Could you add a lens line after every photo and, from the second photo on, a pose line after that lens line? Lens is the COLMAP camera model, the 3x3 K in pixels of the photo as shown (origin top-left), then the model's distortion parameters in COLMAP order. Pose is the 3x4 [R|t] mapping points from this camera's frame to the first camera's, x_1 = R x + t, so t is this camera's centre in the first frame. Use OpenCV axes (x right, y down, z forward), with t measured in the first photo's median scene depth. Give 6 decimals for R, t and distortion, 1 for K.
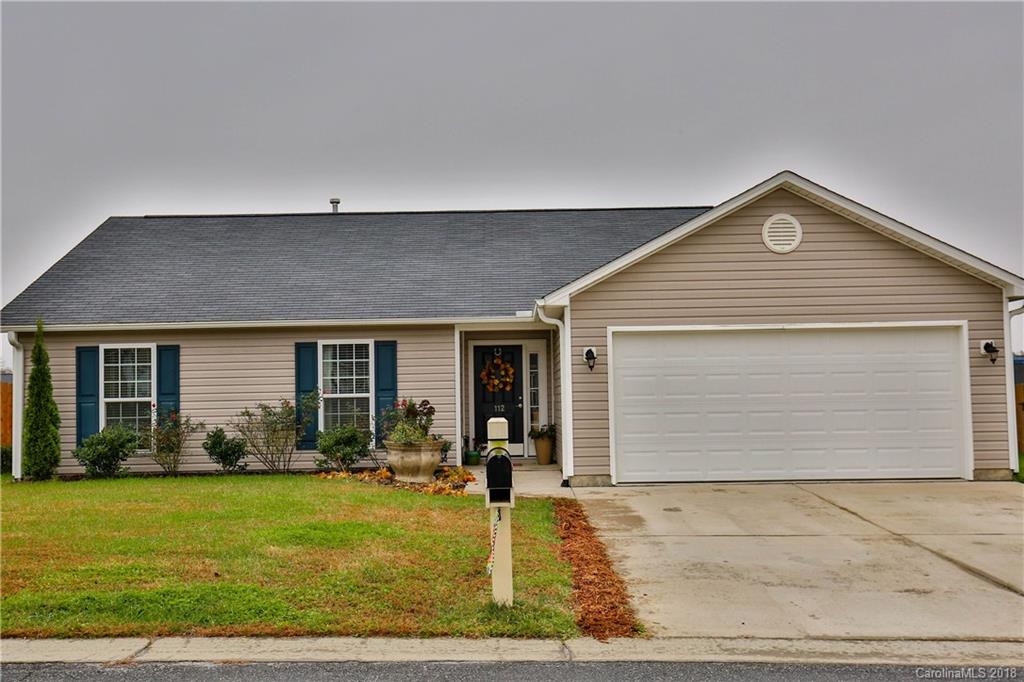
lens RADIAL K [[986.9, 0, 511.9], [0, 986.9, 339.3], [0, 0, 1]] dist [0.034726, 0.000000]
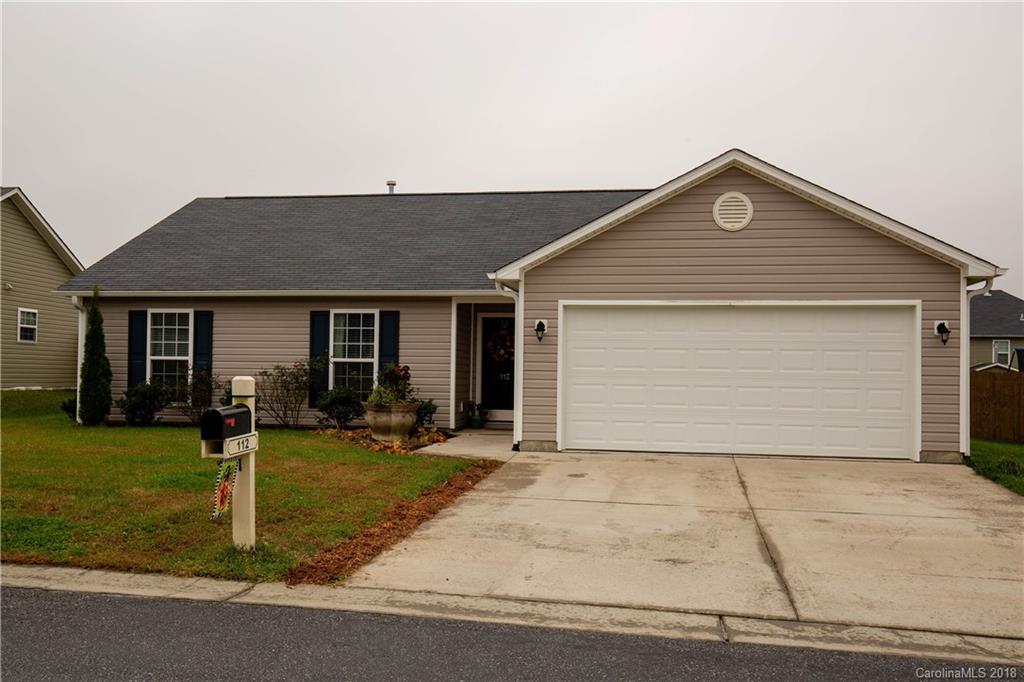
lens RADIAL K [[918.8, 0, 512.1], [0, 918.8, 343.1], [0, 0, 1]] dist [0.020274, 0.015238]
pose [[0.986009, 0.025317, -0.164758, 0.203405], [-0.020352, 0.999288, 0.031758, 0.002533], [0.165445, -0.027960, 0.985823, 0.028536]]
